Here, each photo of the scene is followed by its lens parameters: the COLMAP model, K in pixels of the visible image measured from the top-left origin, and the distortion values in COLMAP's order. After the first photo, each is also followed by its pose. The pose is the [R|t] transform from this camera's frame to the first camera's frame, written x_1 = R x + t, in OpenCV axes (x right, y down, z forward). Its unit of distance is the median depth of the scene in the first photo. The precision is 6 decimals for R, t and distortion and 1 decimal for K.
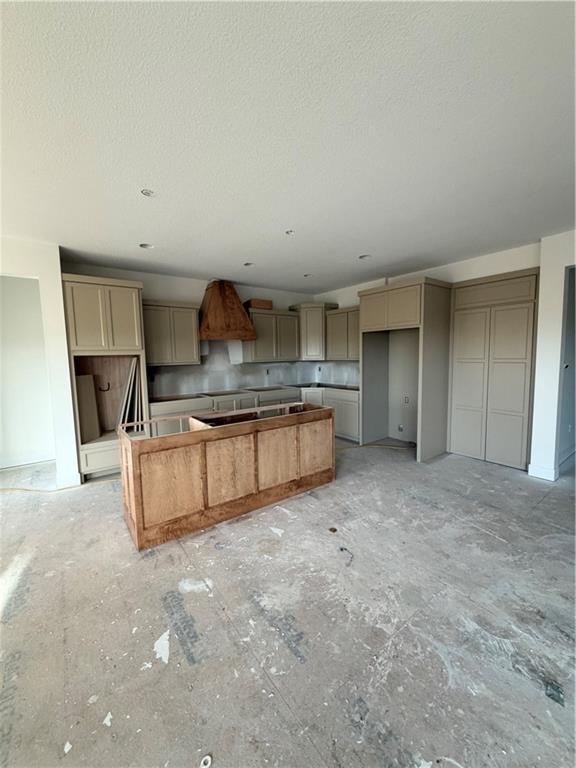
lens RADIAL K [[308.2, 0, 290.8], [0, 308.2, 382.6], [0, 0, 1]] dist [0.001300, -0.000251]
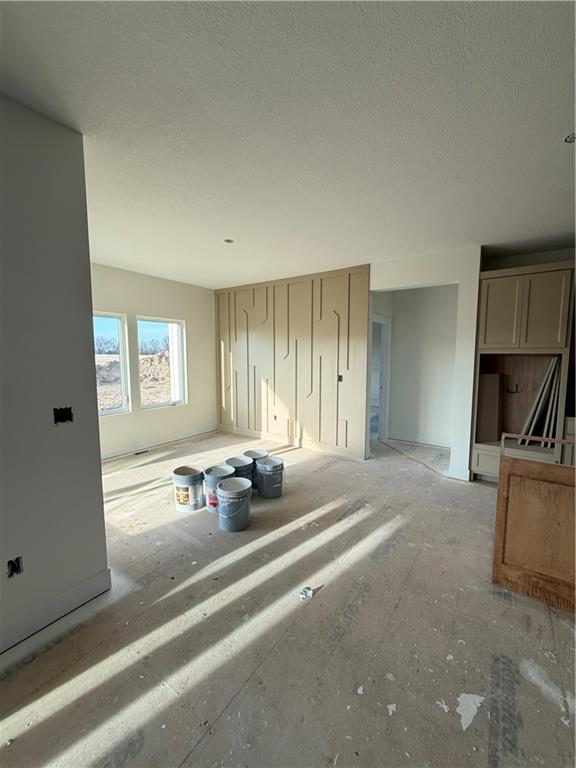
lens RADIAL K [[308.2, 0, 286.0], [0, 308.2, 382.5], [0, 0, 1]] dist [0.001300, -0.000251]
pose [[0.306404, 0.106913, -0.945879, 0.058085], [-0.096205, 0.992063, 0.080969, -0.015239], [0.947027, 0.066189, 0.314258, 0.096820]]
